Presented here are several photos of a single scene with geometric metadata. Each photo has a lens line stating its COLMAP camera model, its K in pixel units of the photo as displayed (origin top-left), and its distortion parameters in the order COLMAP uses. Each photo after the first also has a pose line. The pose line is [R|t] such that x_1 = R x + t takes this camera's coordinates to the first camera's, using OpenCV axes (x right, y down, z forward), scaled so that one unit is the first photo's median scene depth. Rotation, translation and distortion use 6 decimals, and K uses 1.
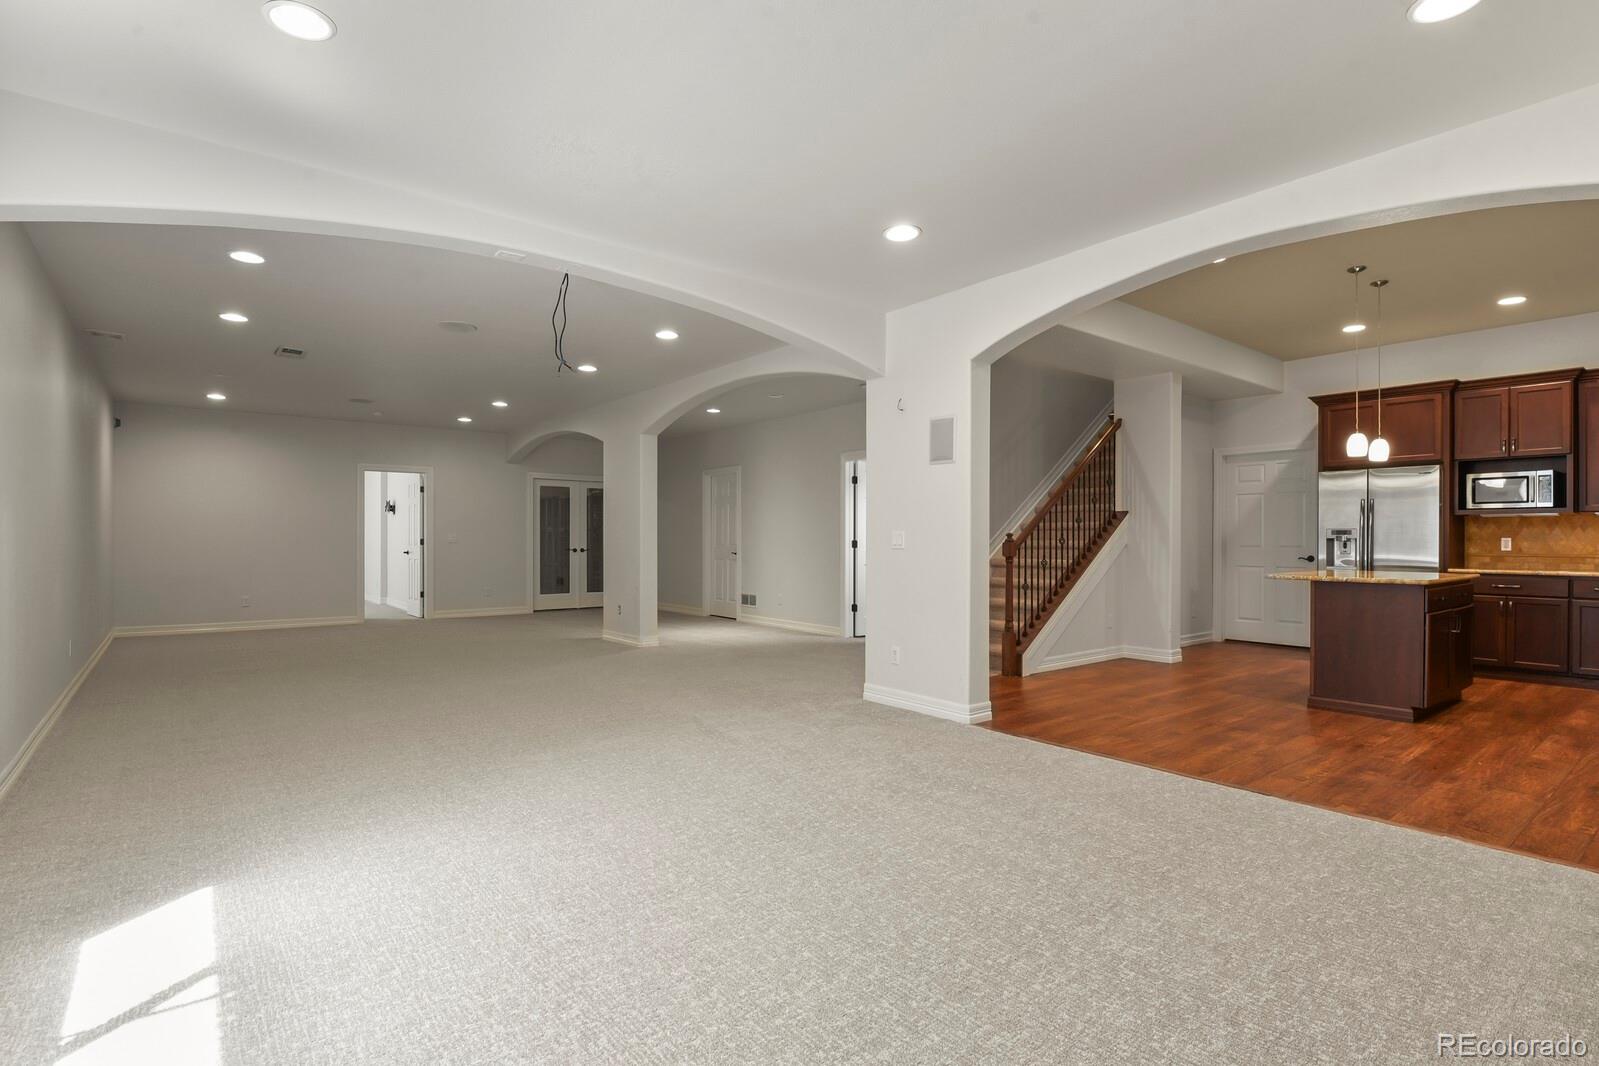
lens RADIAL K [[774.1, 0, 802.8], [0, 774.1, 540.3], [0, 0, 1]] dist [-0.009184, -0.004195]
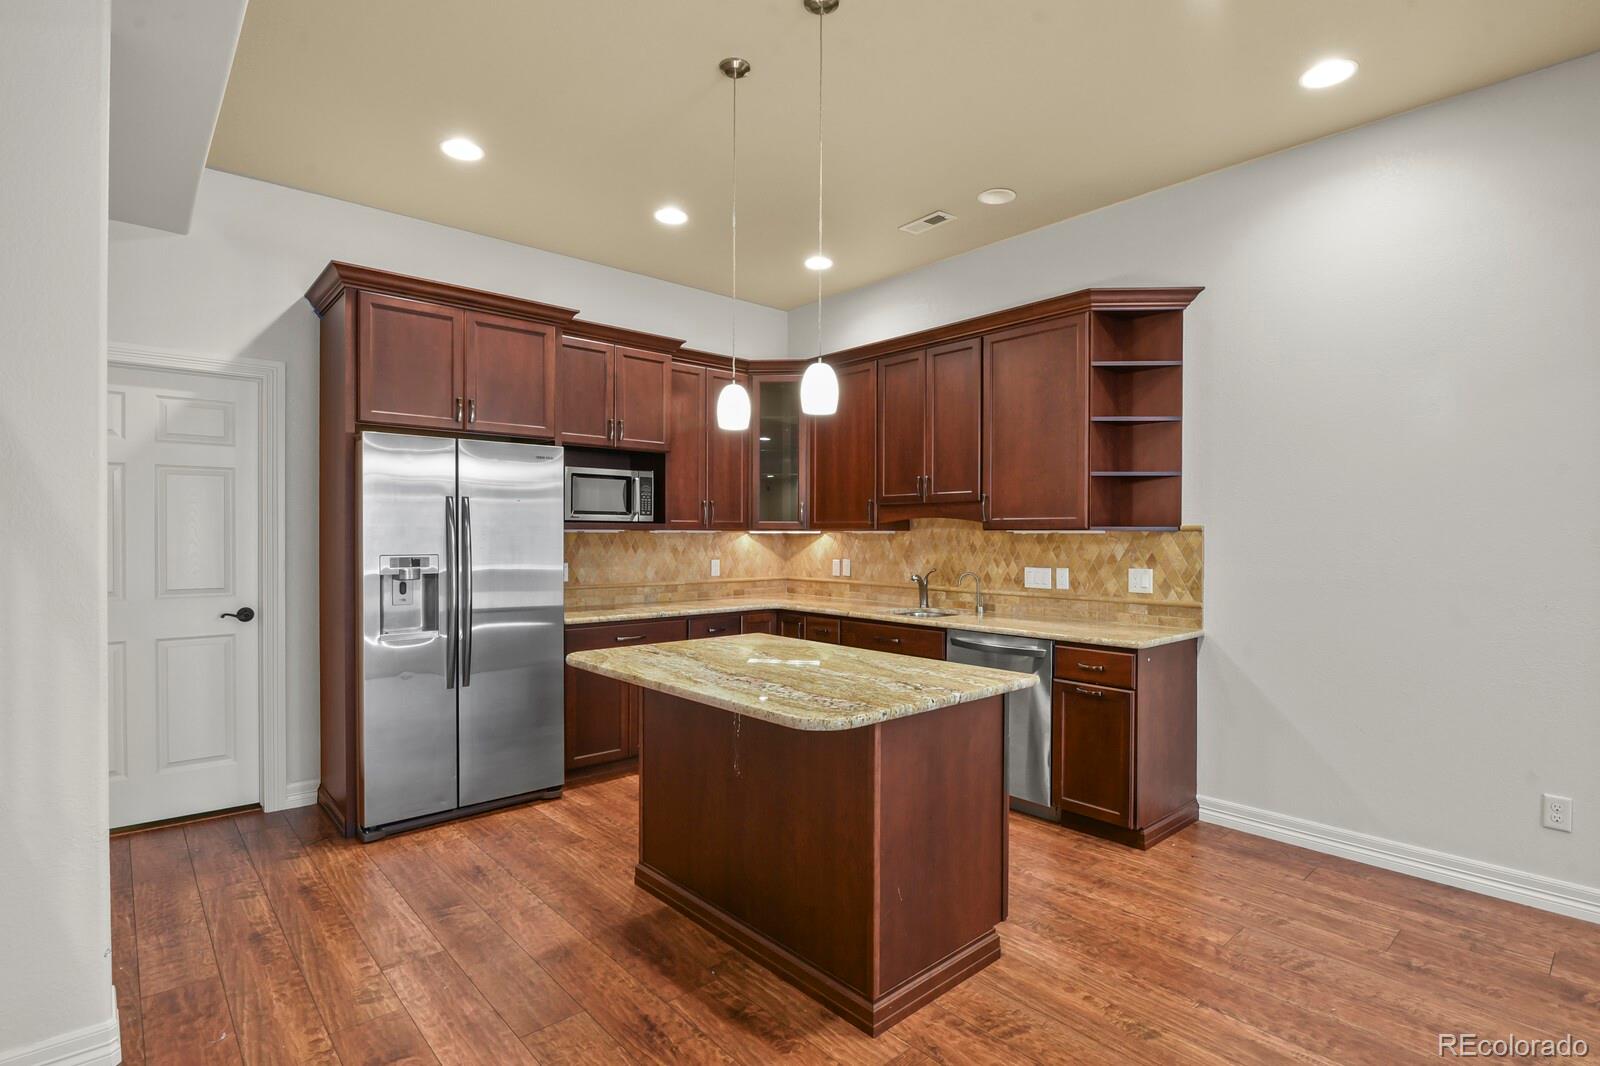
lens RADIAL K [[774.6, 0, 803.3], [0, 774.6, 540.3], [0, 0, 1]] dist [-0.009184, -0.004195]
pose [[-0.051649, -0.009366, 0.998621, 0.211268], [-0.003202, 0.999952, 0.009213, -0.029532], [-0.998660, -0.002721, -0.051676, 0.796006]]
